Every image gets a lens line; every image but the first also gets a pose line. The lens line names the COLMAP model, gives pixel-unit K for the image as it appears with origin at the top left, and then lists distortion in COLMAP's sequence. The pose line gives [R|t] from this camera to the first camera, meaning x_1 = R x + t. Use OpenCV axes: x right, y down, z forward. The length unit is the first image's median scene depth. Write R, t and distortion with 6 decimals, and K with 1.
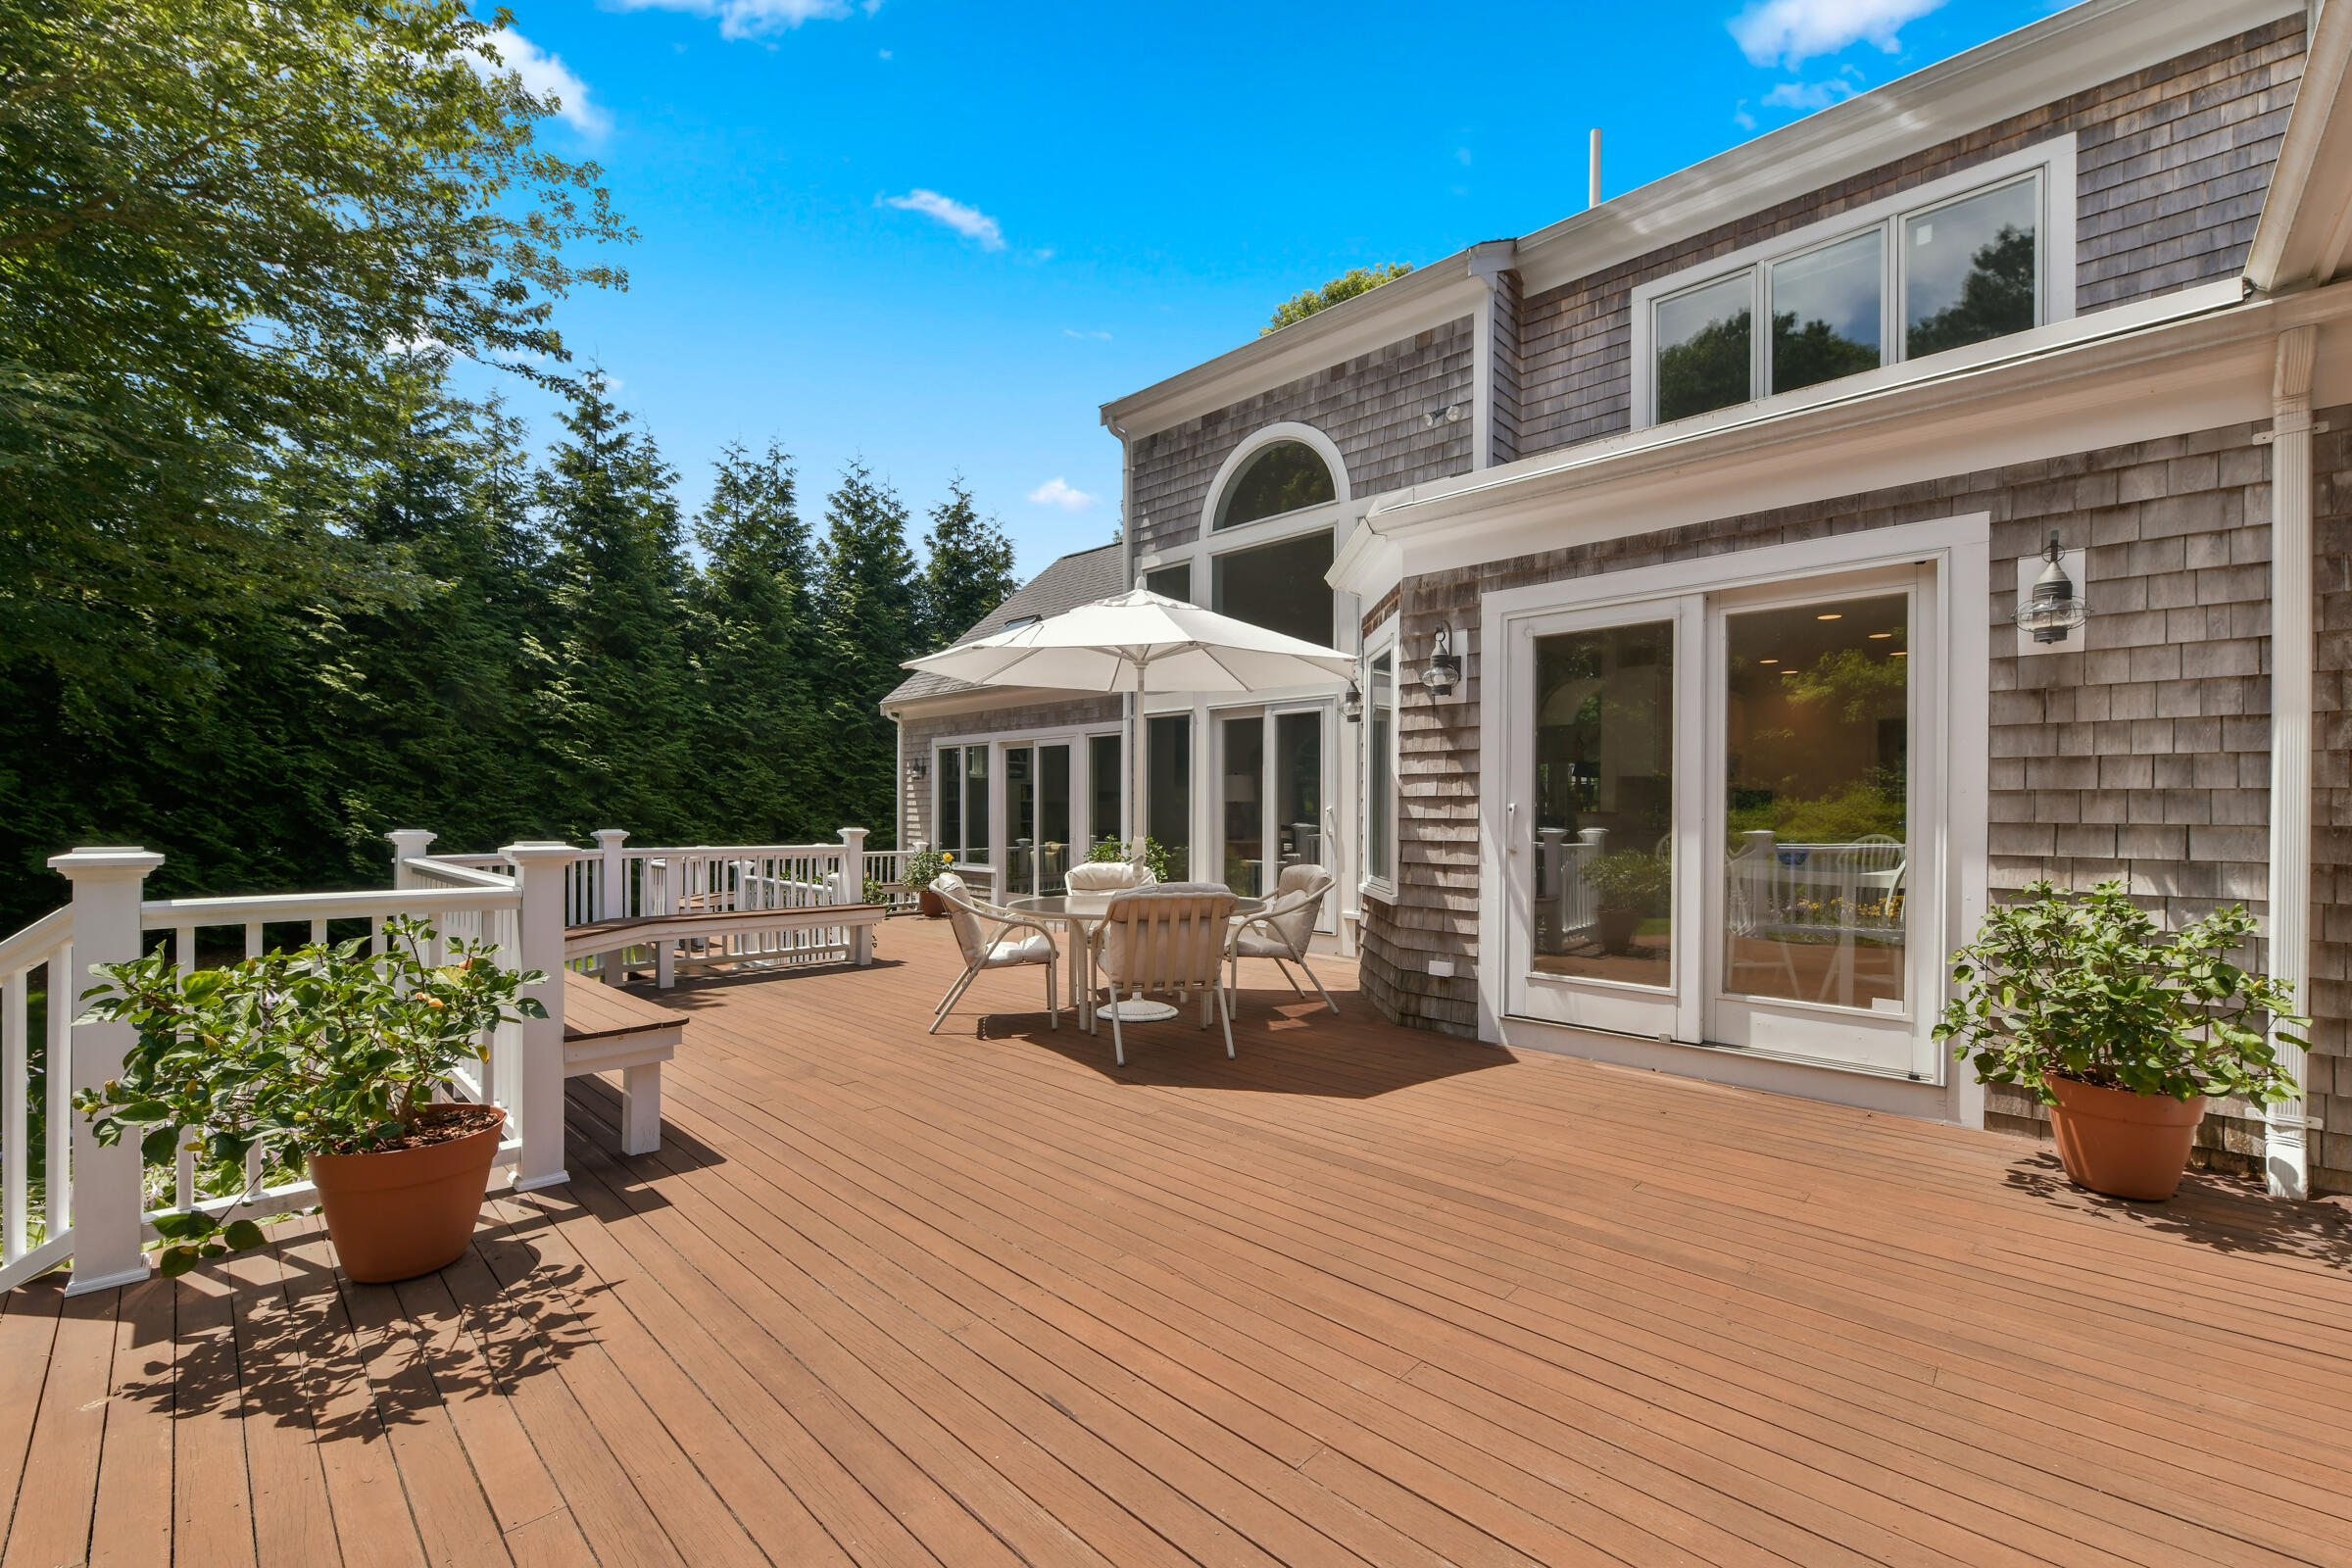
lens RADIAL K [[959.1, 0, 1172.3], [0, 959.1, 806.1], [0, 0, 1]] dist [-0.002839, 0.000060]
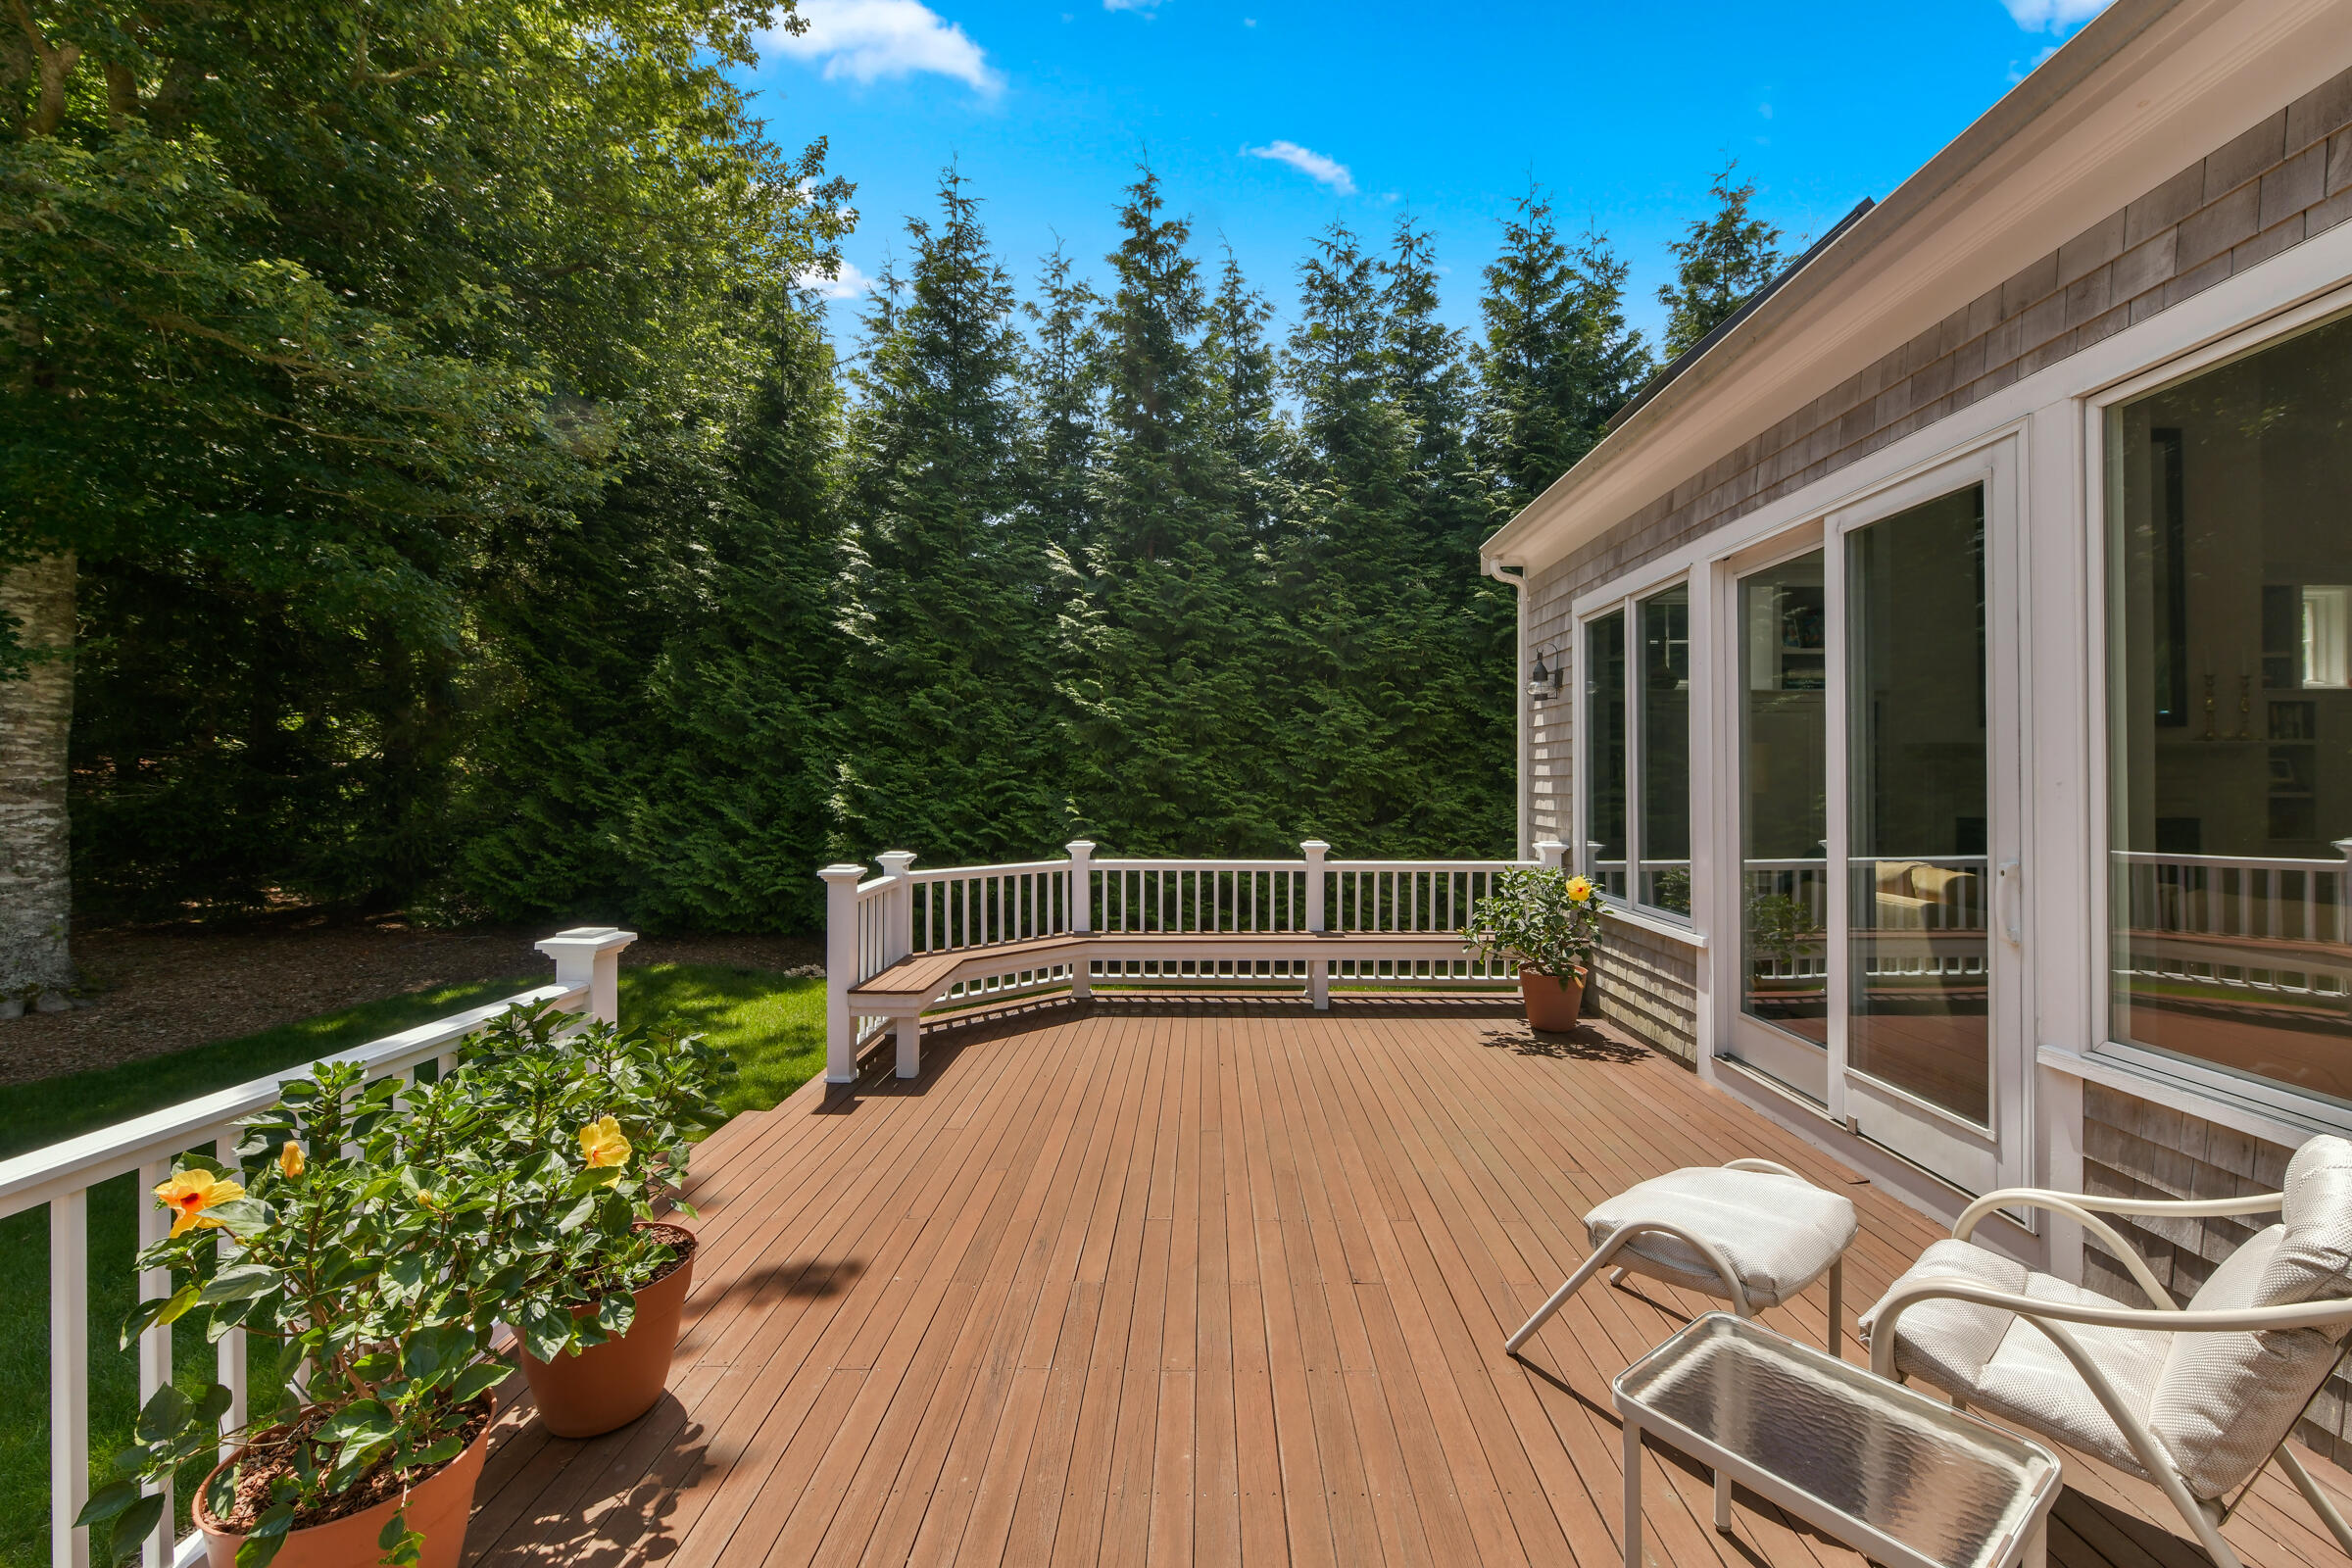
lens RADIAL K [[937.9, 0, 1189.9], [0, 937.9, 775.5], [0, 0, 1]] dist [0.000352, 0.000274]
pose [[0.681656, -0.010550, -0.731597, -0.053607], [0.009604, 0.999939, -0.005471, 0.007312], [0.731610, -0.003297, 0.681716, 0.518943]]
